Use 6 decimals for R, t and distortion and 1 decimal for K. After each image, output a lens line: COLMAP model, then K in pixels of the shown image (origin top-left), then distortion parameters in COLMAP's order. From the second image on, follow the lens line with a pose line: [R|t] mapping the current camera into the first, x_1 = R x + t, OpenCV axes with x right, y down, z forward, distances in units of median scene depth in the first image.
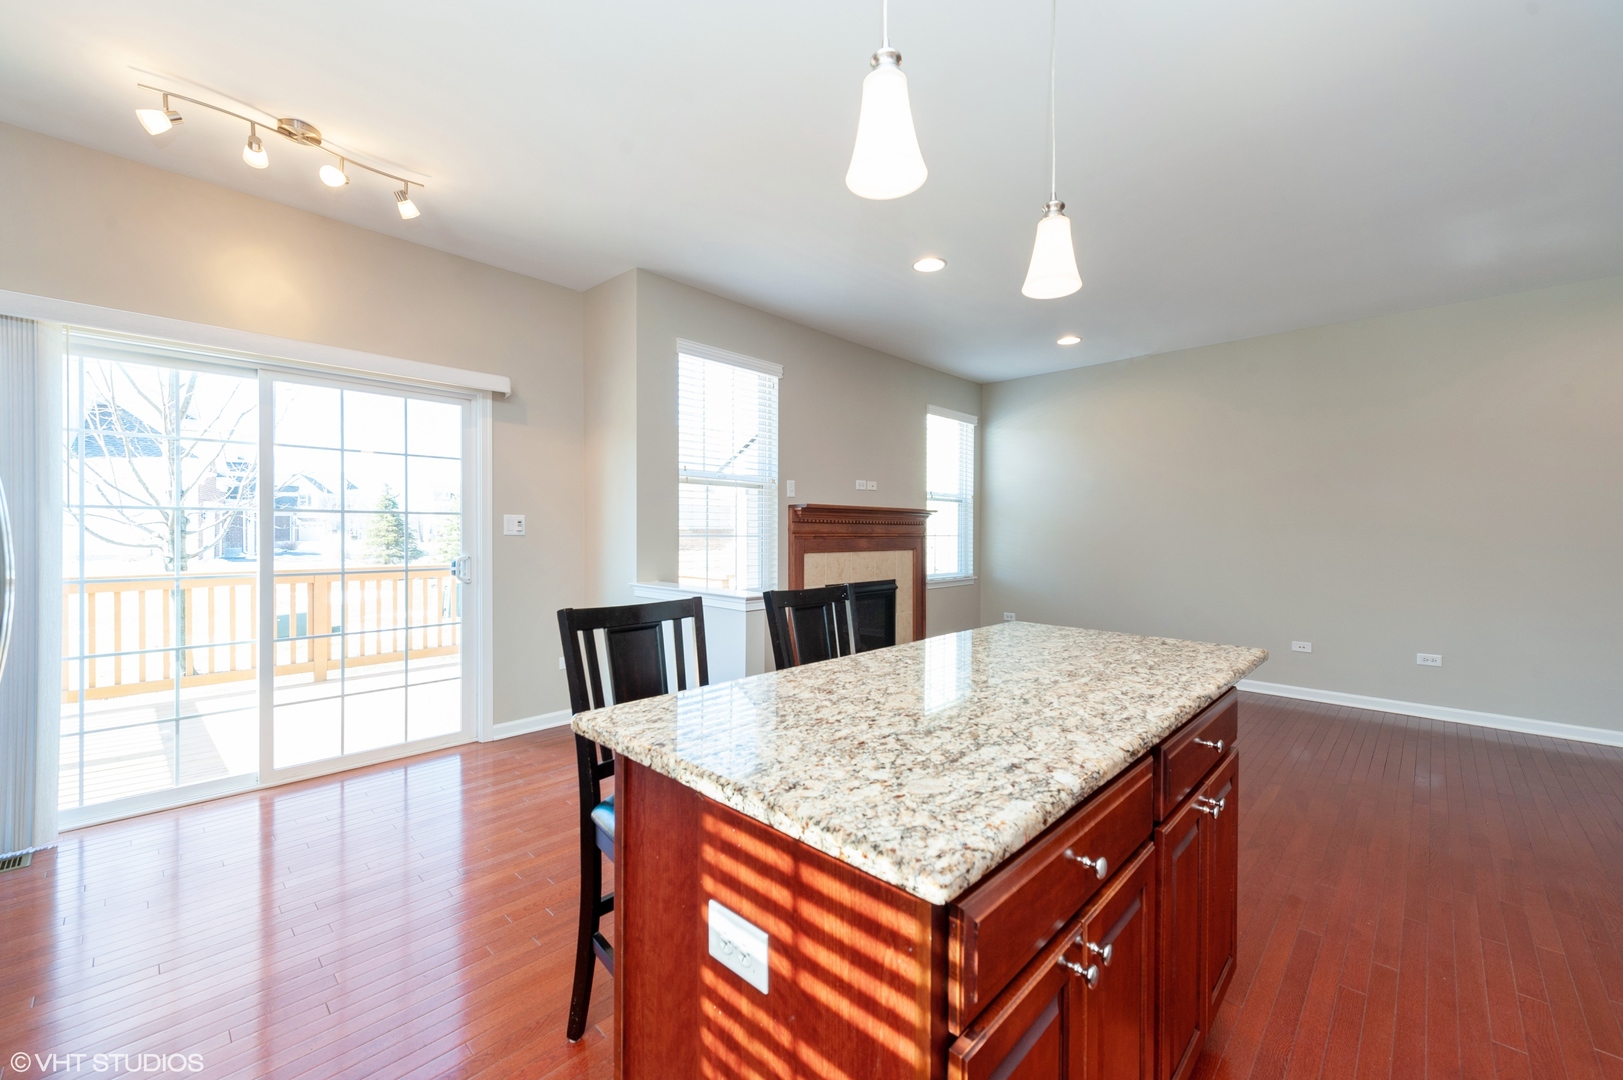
lens RADIAL K [[632.8, 0, 817.0], [0, 632.8, 534.3], [0, 0, 1]] dist [-0.000572, -0.000119]
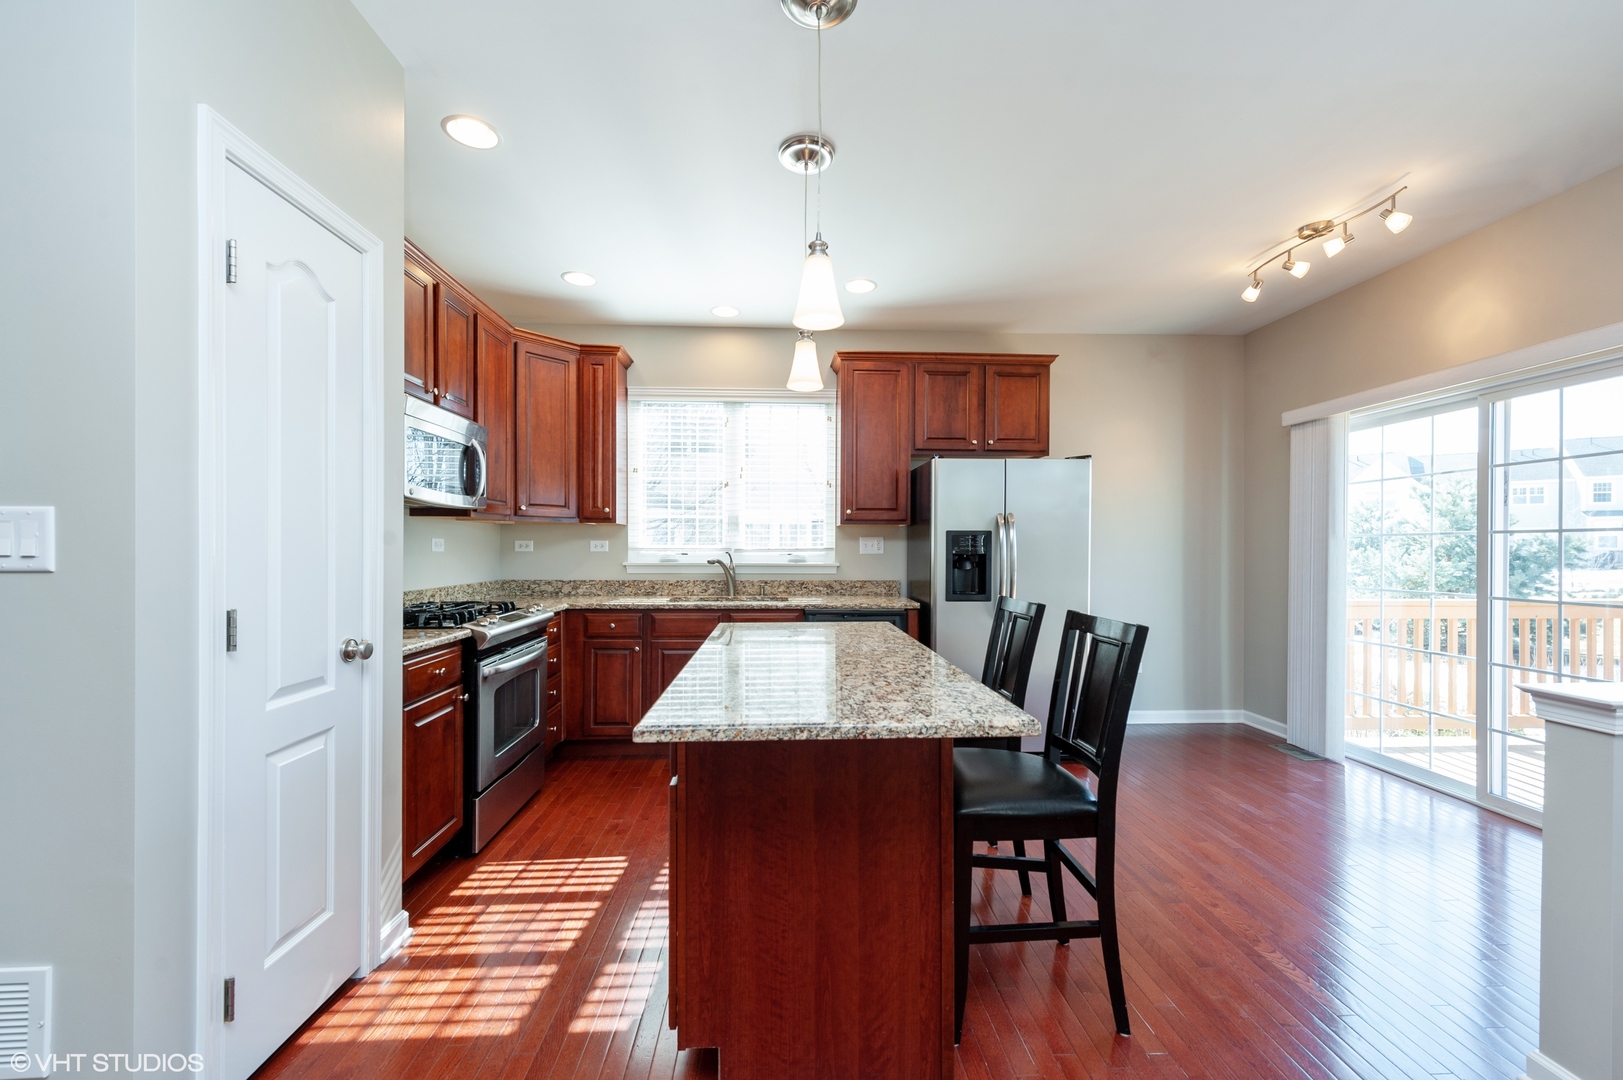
lens RADIAL K [[632.8, 0, 815.4], [0, 632.8, 547.4], [0, 0, 1]] dist [-0.000572, -0.000119]
pose [[-0.680922, -0.000850, -0.732355, 0.618850], [-0.001304, 0.999999, 0.000052, -0.012647], [0.732354, 0.000990, -0.680923, 0.921537]]
